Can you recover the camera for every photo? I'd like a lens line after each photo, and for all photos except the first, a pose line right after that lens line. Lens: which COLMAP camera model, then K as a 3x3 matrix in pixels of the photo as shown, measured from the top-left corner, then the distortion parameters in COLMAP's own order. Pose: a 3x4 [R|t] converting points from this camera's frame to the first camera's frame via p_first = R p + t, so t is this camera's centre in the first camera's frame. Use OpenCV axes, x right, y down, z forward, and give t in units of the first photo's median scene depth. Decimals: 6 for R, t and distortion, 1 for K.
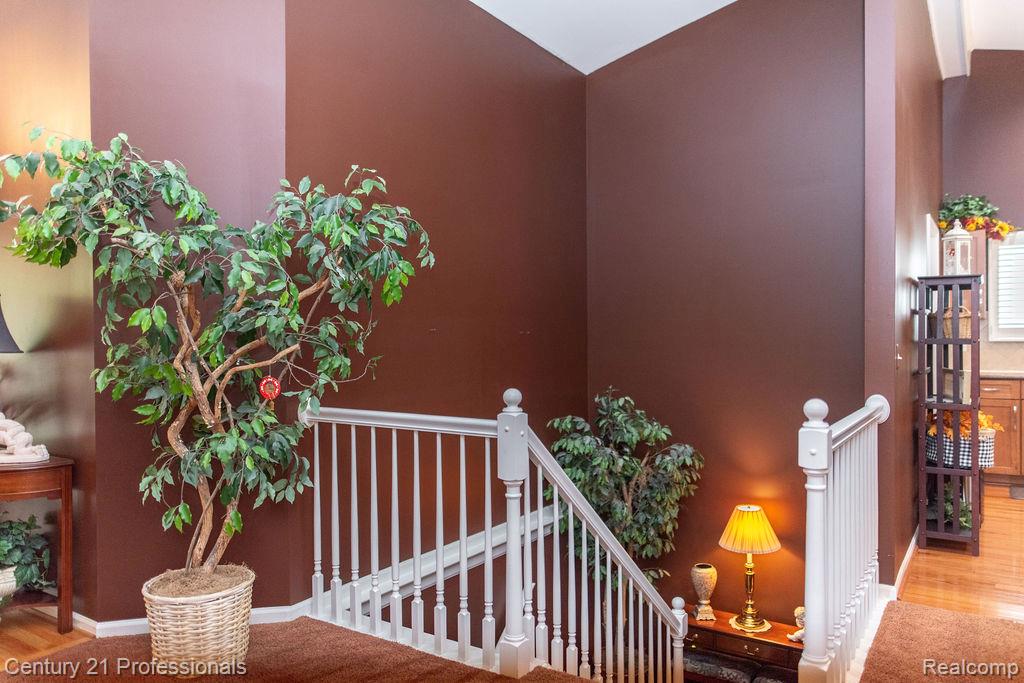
lens RADIAL K [[722.2, 0, 507.5], [0, 722.2, 340.9], [0, 0, 1]] dist [0.008838, -0.000864]
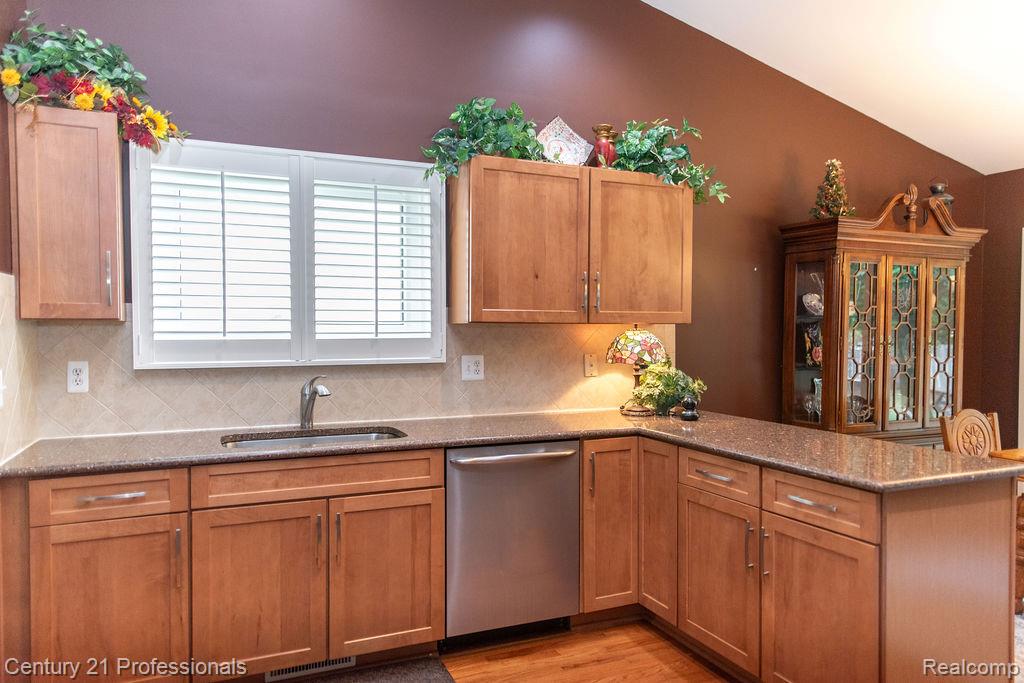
lens RADIAL K [[722.2, 0, 507.0], [0, 722.2, 346.2], [0, 0, 1]] dist [0.008838, -0.000864]
pose [[0.538962, -0.017752, 0.842143, 0.415725], [0.003831, 0.999819, 0.018624, -0.022603], [-0.842321, -0.006811, 0.538933, 0.567070]]
